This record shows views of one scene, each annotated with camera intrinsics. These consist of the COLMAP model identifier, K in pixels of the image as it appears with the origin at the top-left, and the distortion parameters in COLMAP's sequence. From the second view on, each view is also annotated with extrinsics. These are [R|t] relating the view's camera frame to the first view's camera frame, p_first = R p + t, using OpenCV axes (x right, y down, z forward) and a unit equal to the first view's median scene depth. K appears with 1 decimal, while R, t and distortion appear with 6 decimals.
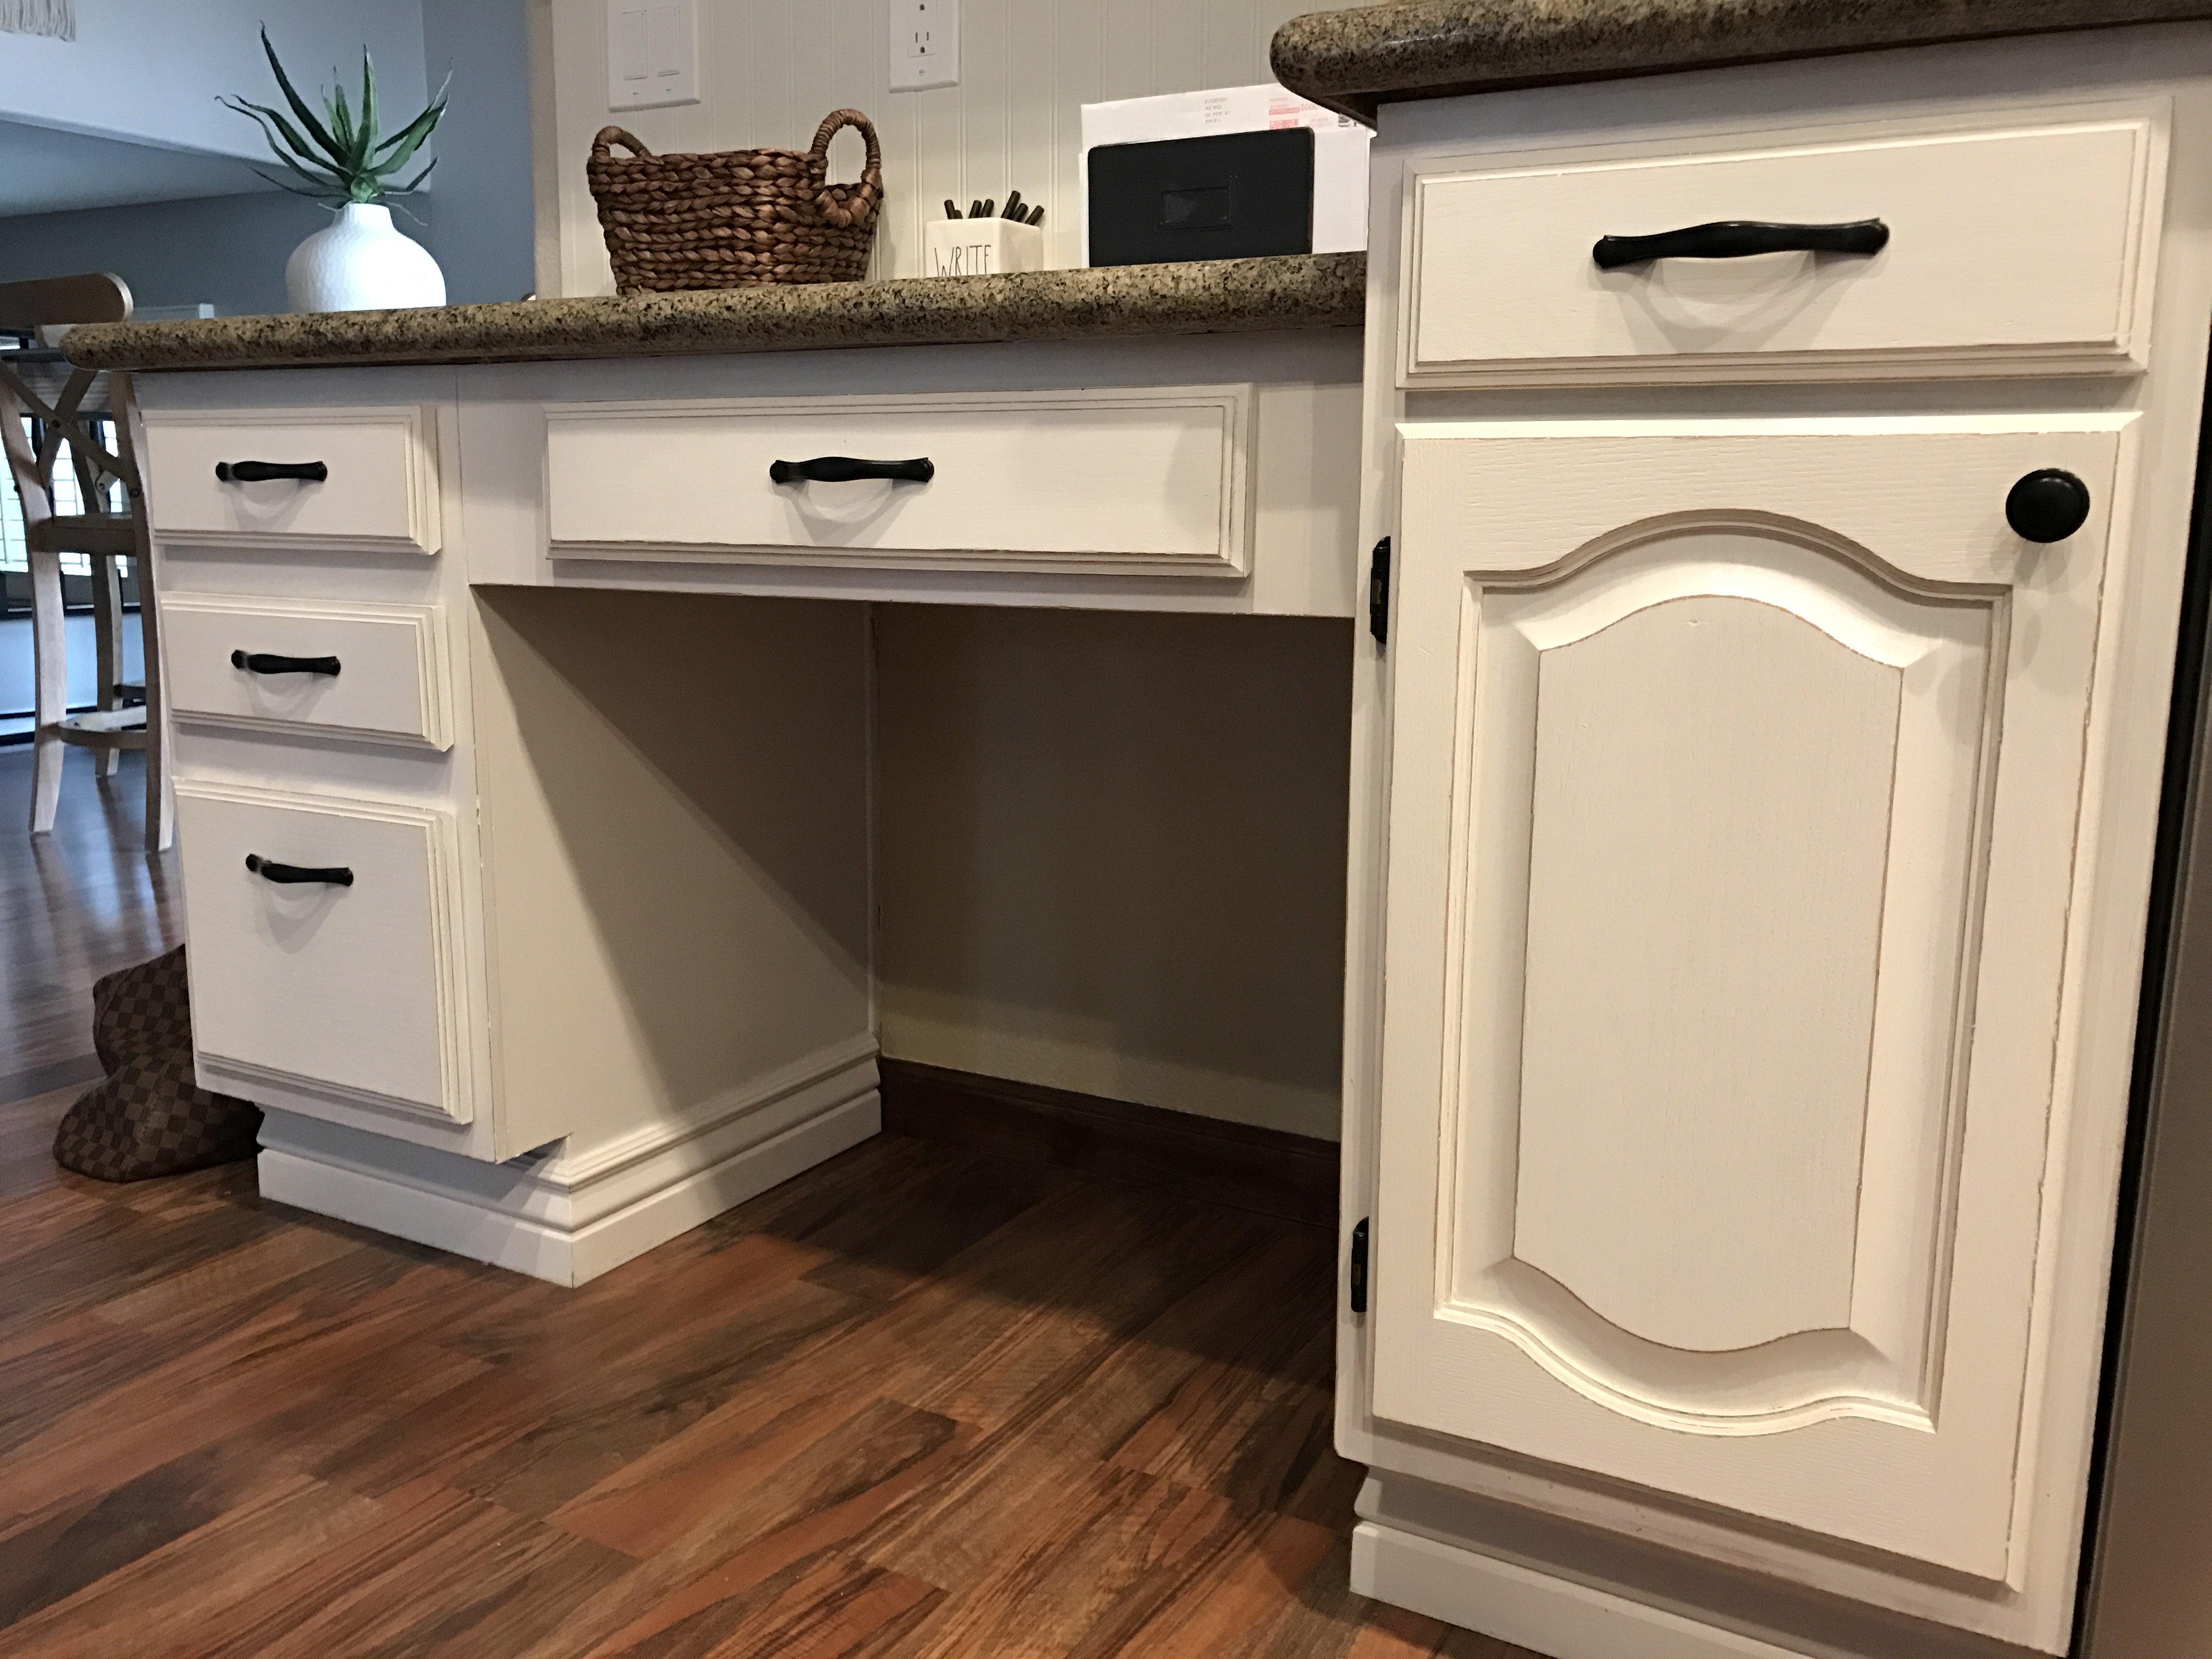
lens RADIAL K [[1820.3, 0, 1106.0], [0, 1820.3, 829.5], [0, 0, 1]] dist [0.058514, -0.211250]
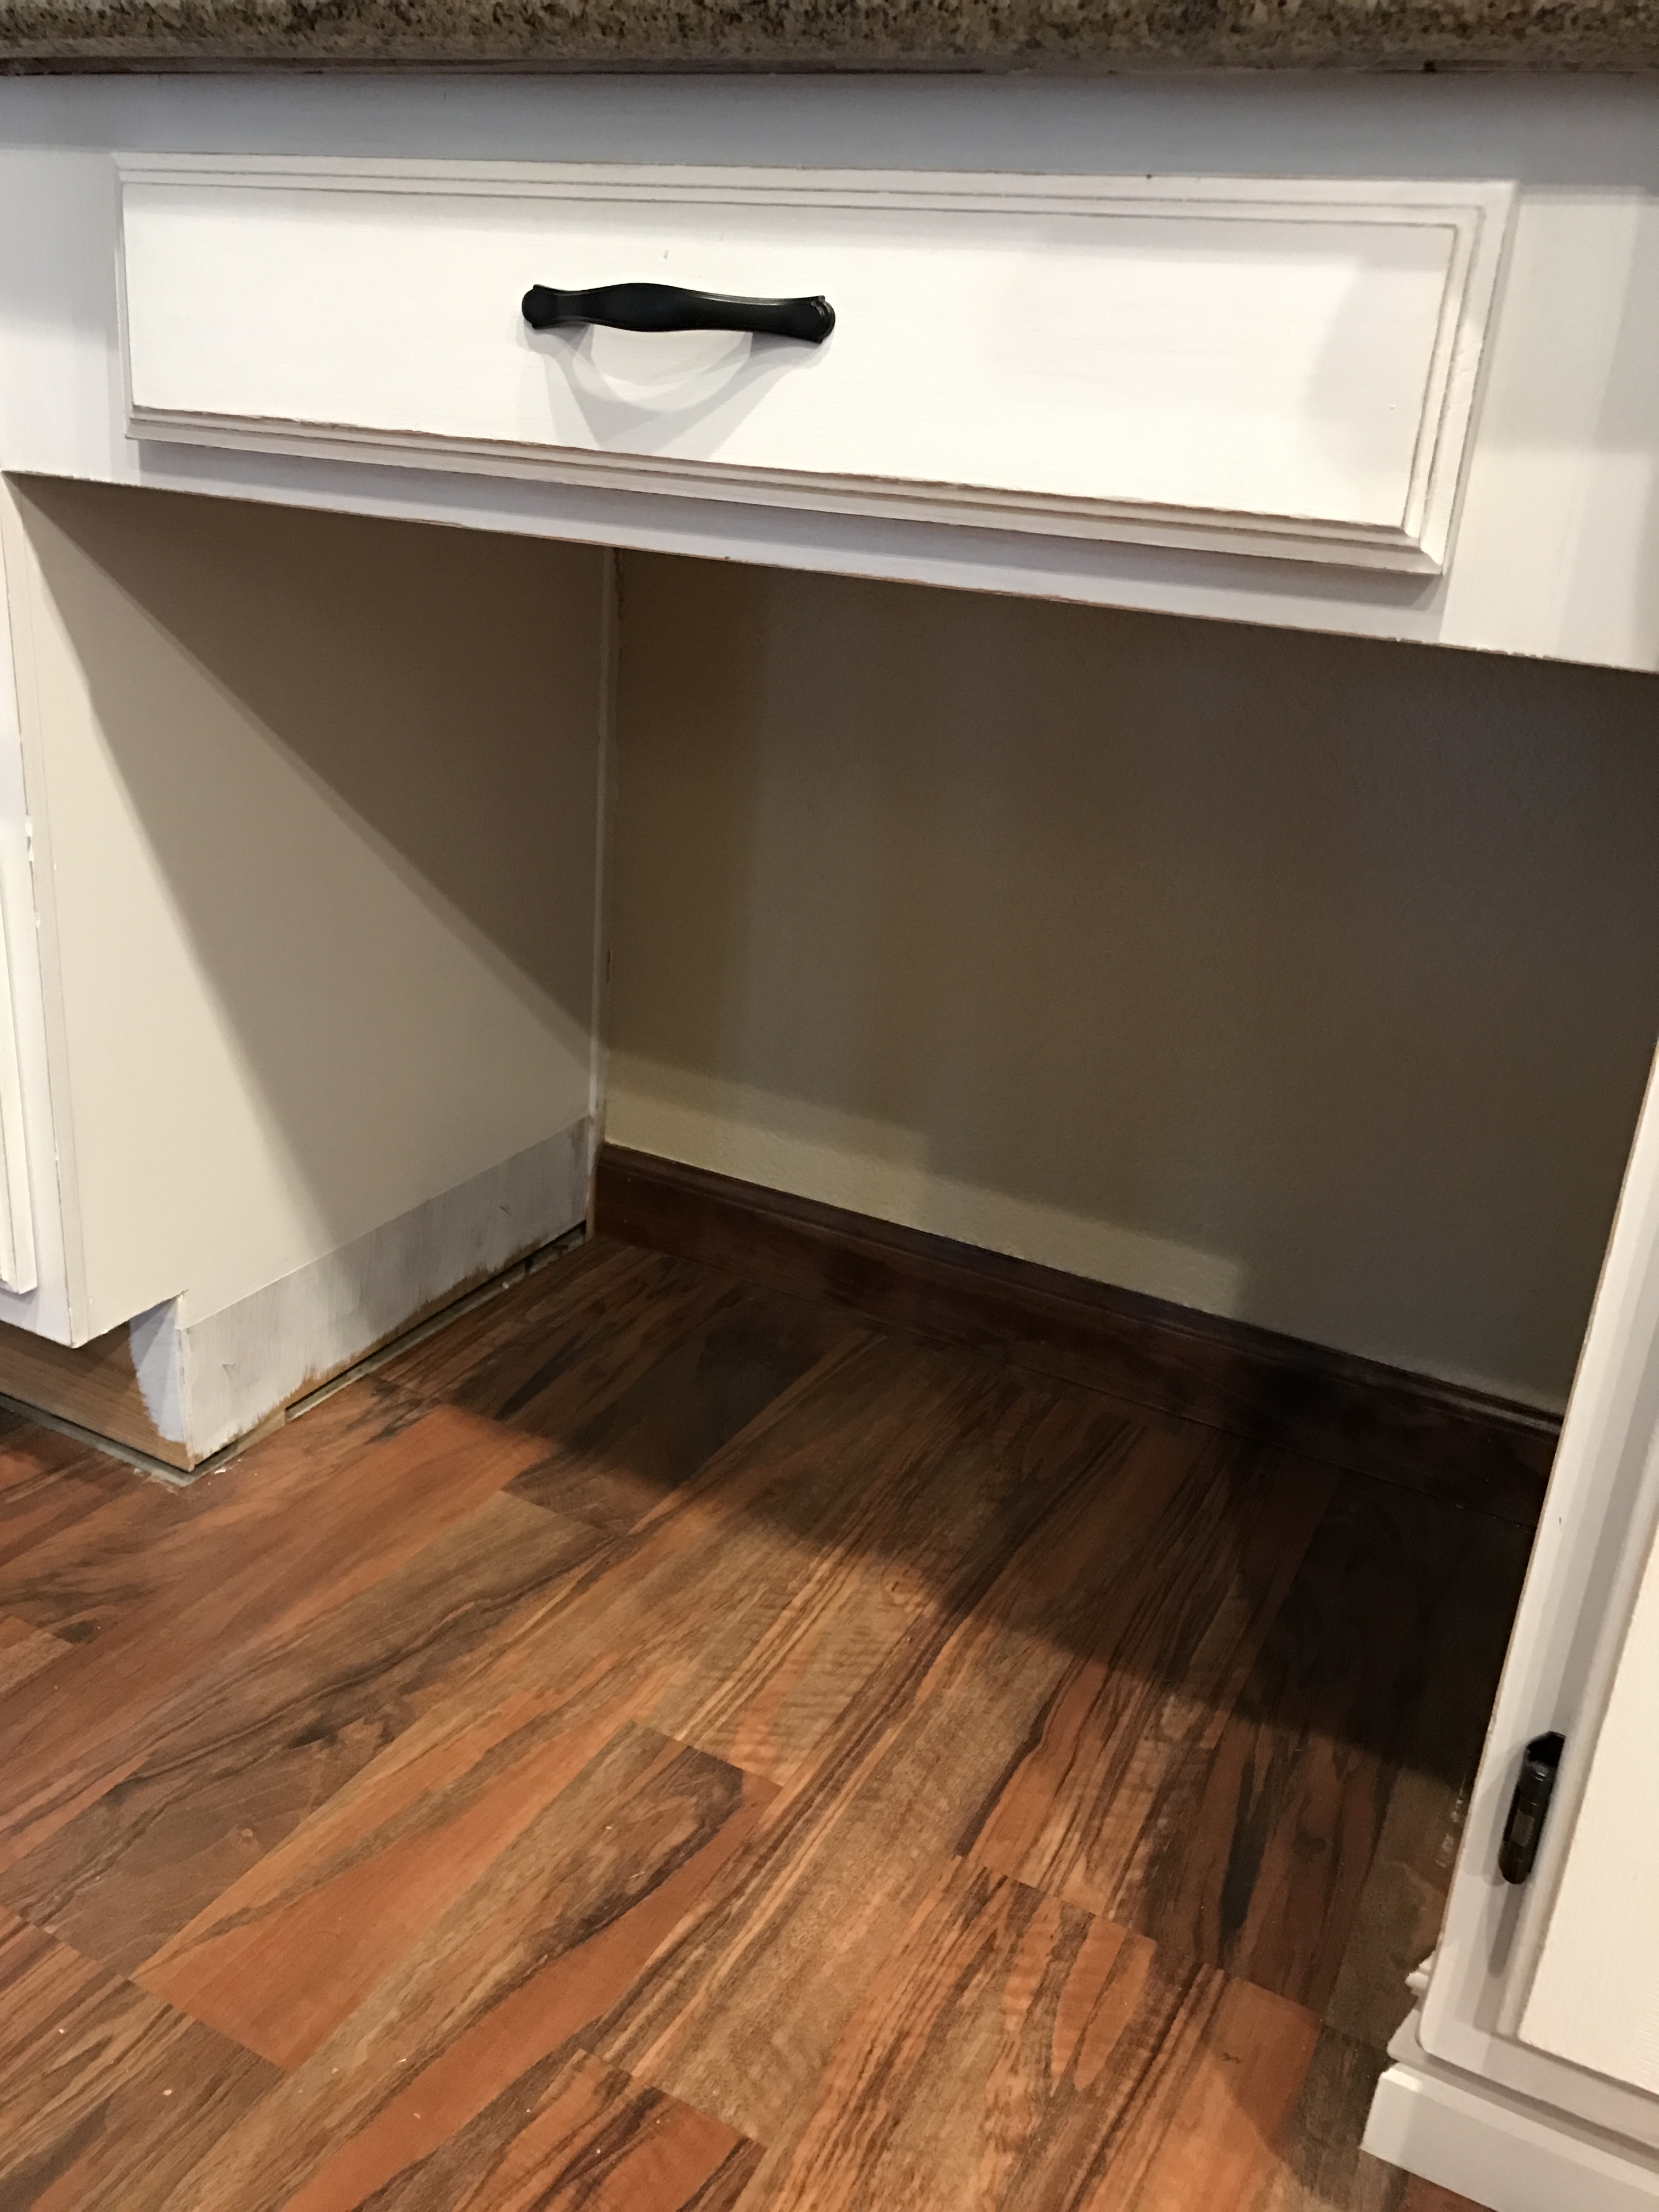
lens RADIAL K [[1818.9, 0, 842.4], [0, 1818.9, 1094.7], [0, 0, 1]] dist [0.000144, -0.004506]
pose [[0.997342, 0.050584, 0.052449, -0.096082], [-0.059622, 0.980303, 0.188286, -0.065168], [-0.041892, -0.190913, 0.980713, 0.376999]]
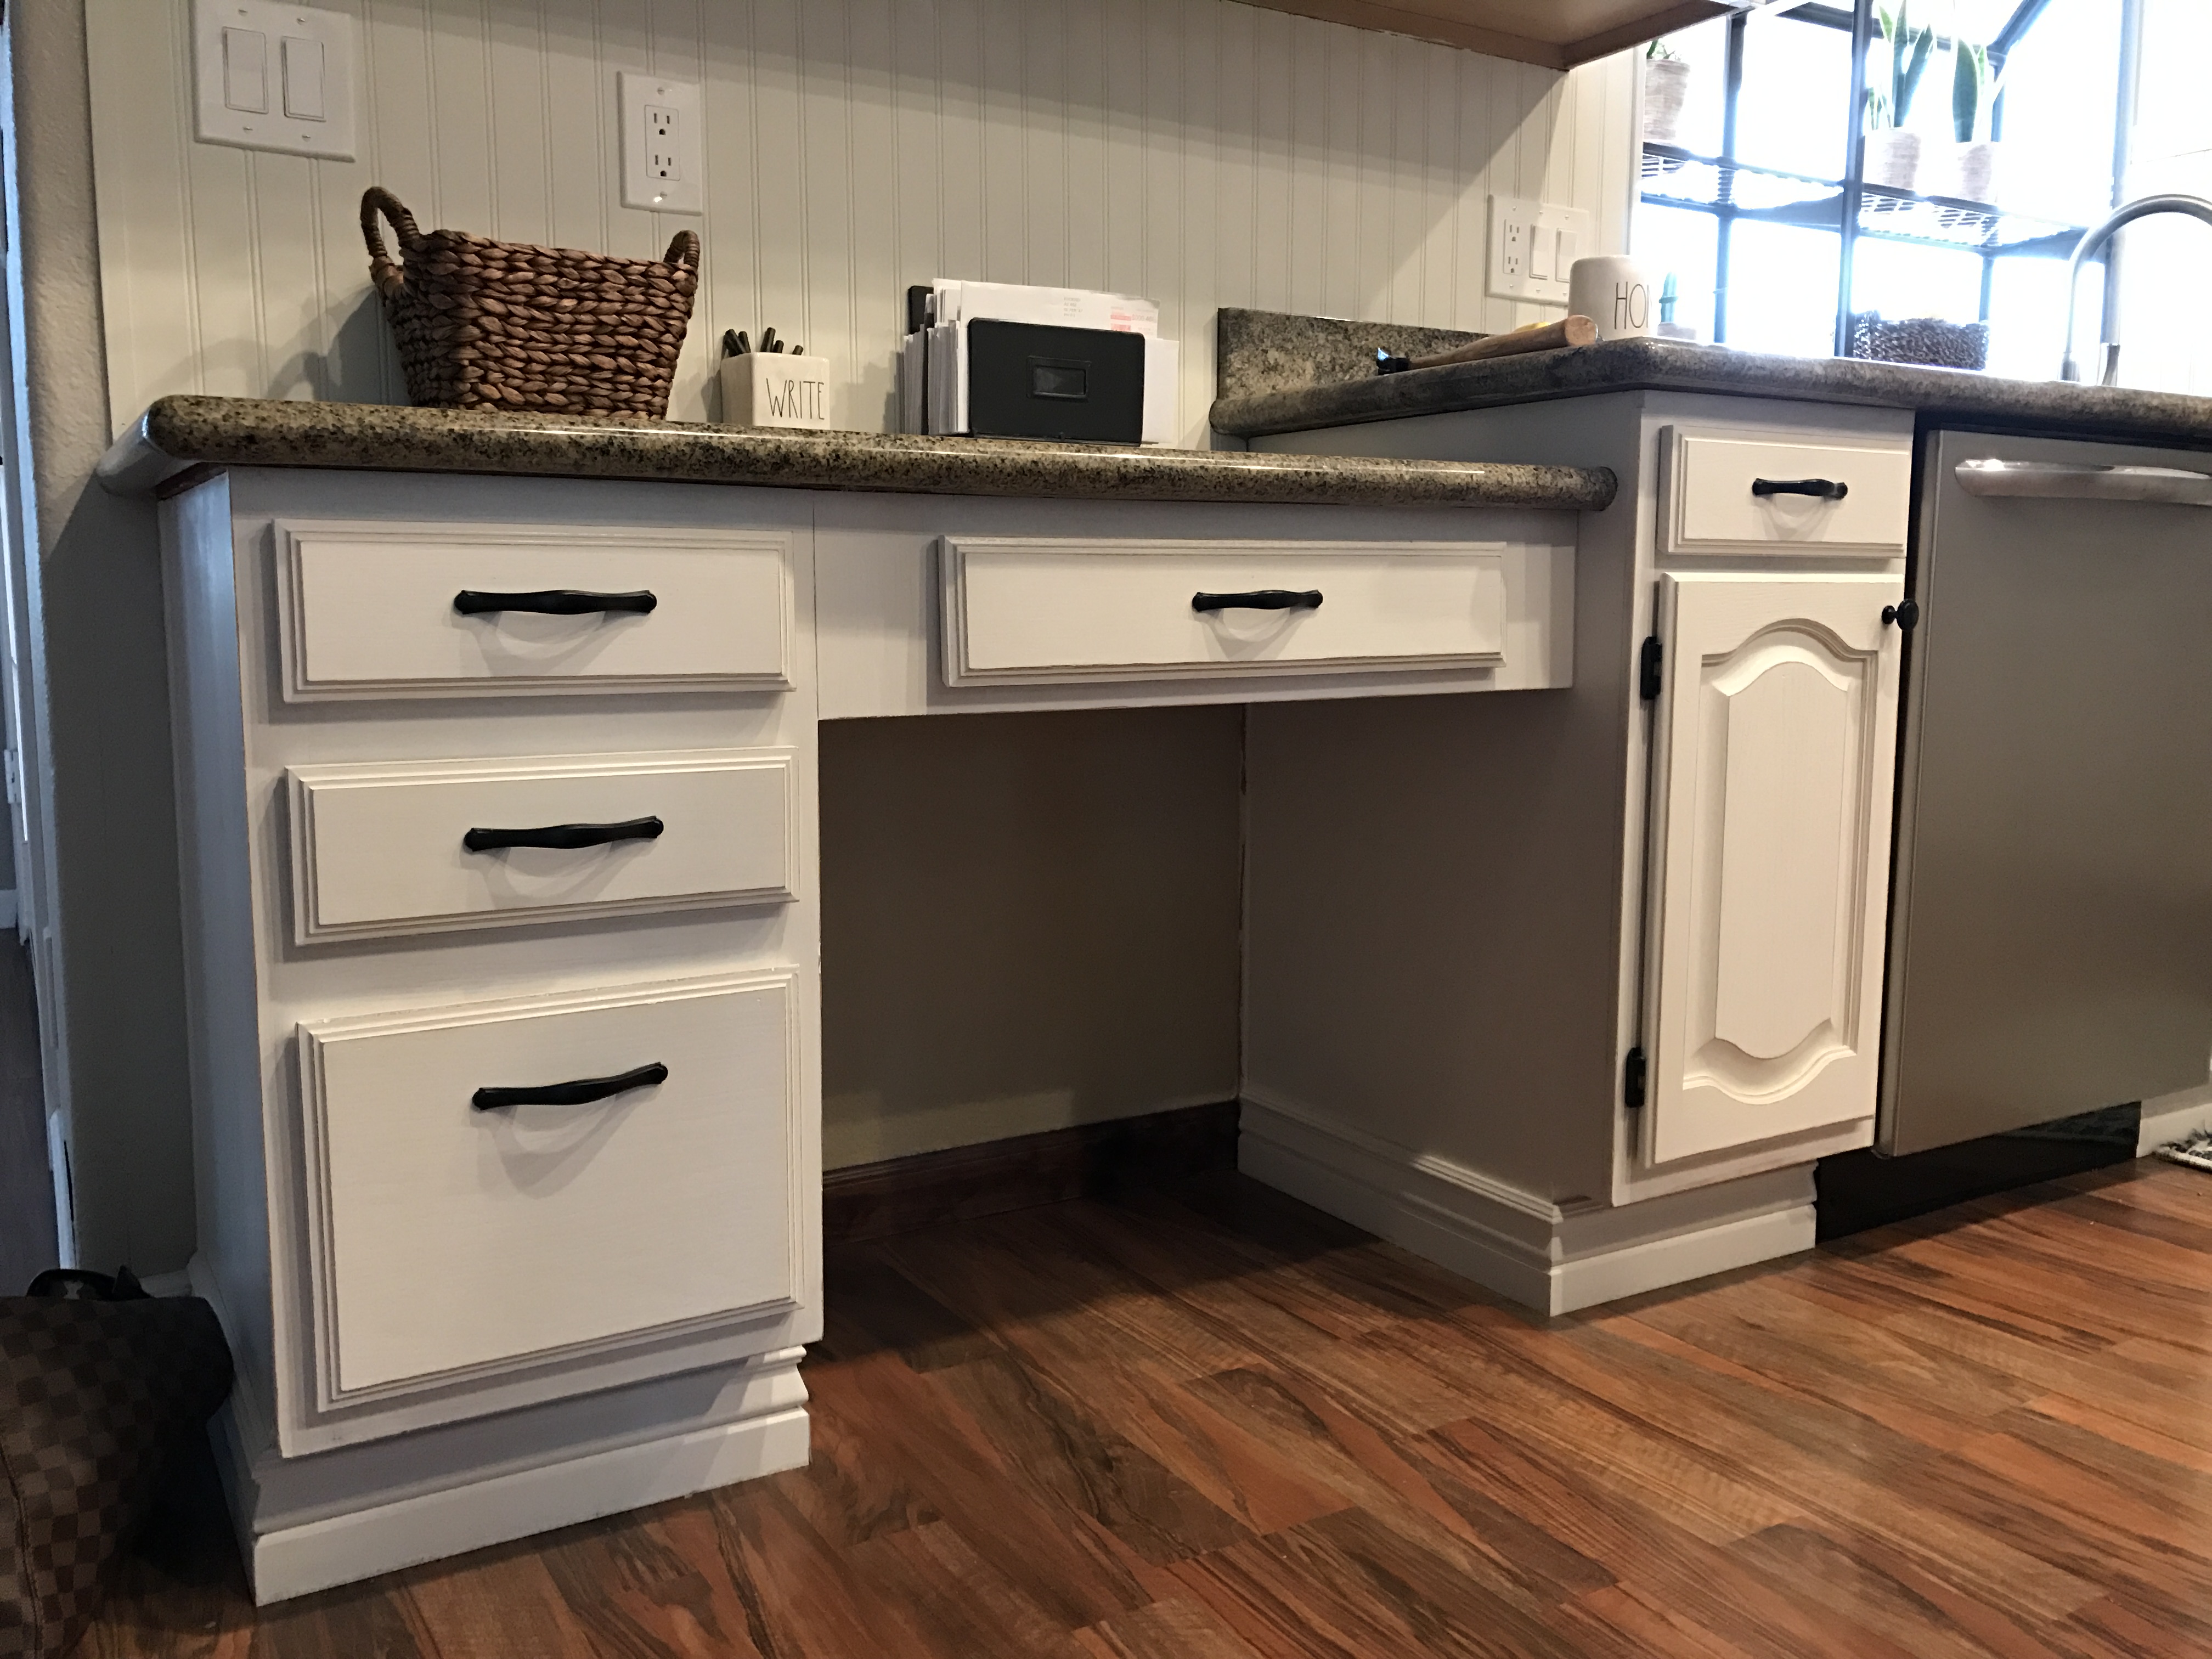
lens RADIAL K [[1820.3, 0, 1106.0], [0, 1820.3, 829.5], [0, 0, 1]] dist [0.058514, -0.211250]
pose [[0.500125, -0.121521, 0.857384, -1.163220], [0.157983, 0.986292, 0.047638, -0.106571], [-0.851420, 0.111627, 0.512467, 0.423337]]
